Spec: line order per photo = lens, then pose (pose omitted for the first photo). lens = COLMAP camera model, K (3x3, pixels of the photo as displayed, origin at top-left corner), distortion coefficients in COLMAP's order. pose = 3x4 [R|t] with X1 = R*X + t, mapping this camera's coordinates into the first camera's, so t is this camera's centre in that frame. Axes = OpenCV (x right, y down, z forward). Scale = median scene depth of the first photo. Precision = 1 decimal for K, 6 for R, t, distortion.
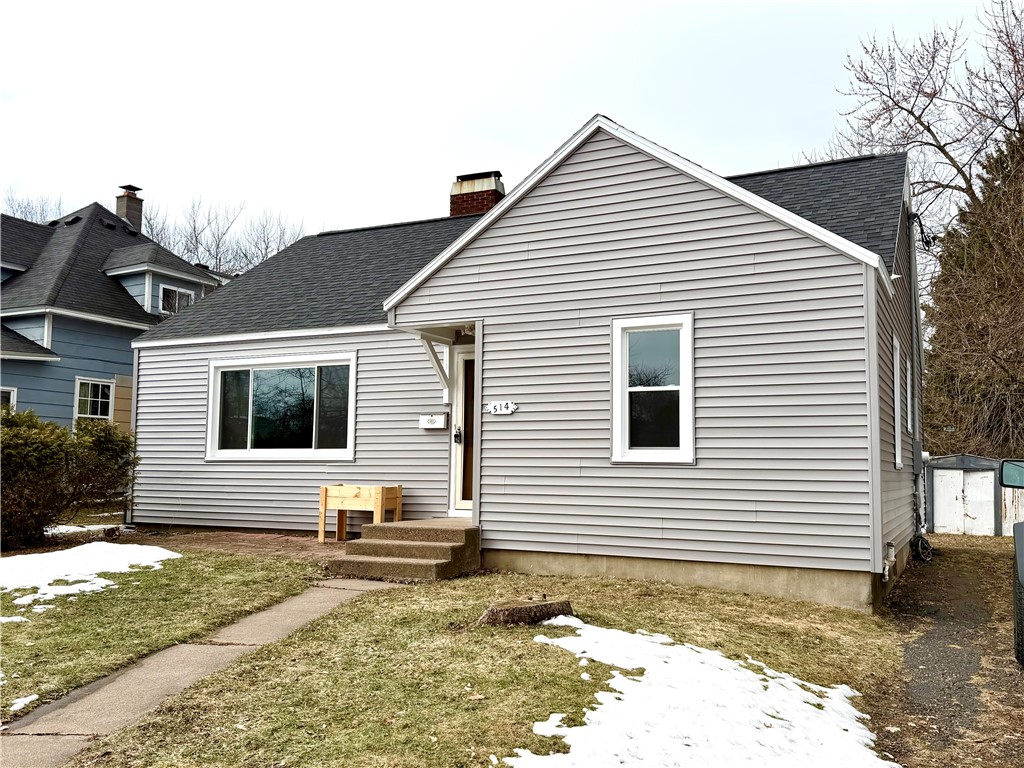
lens RADIAL K [[876.6, 0, 512.0], [0, 876.6, 384.0], [0, 0, 1]] dist [0.116533, -0.000131]
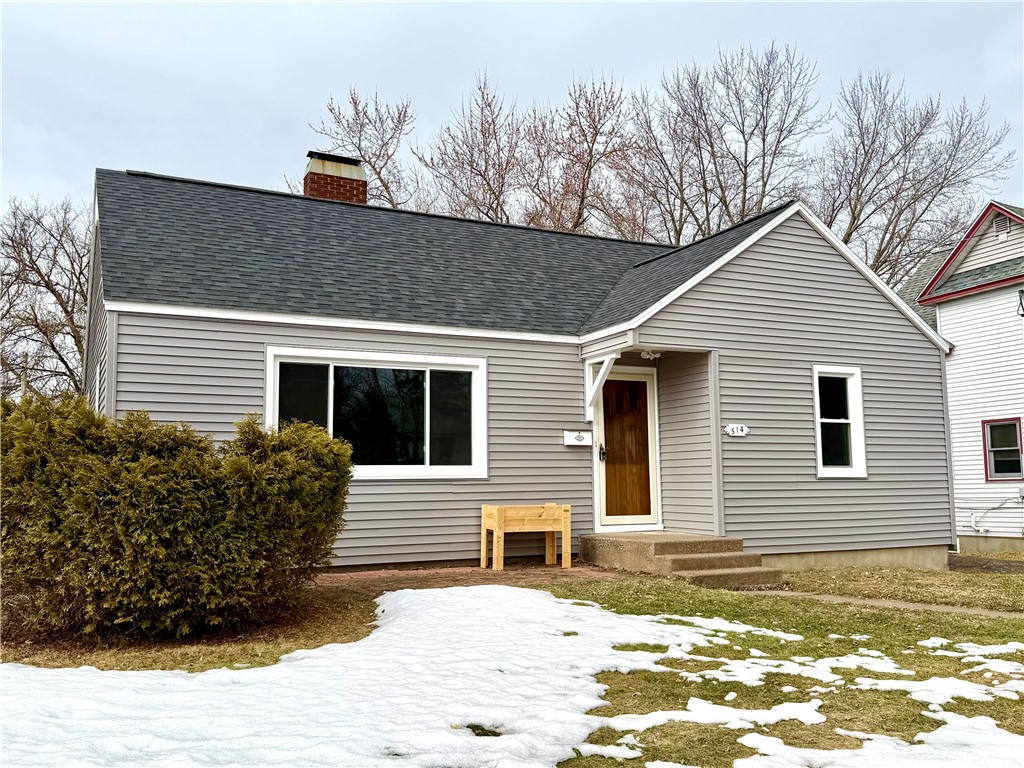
lens RADIAL K [[909.2, 0, 512.0], [0, 909.2, 384.0], [0, 0, 1]] dist [0.043166, -0.004940]
pose [[0.604330, 0.072469, 0.793432, -0.967673], [-0.060617, 0.997150, -0.044906, 0.032338], [-0.794425, -0.020957, 0.607000, 0.442837]]
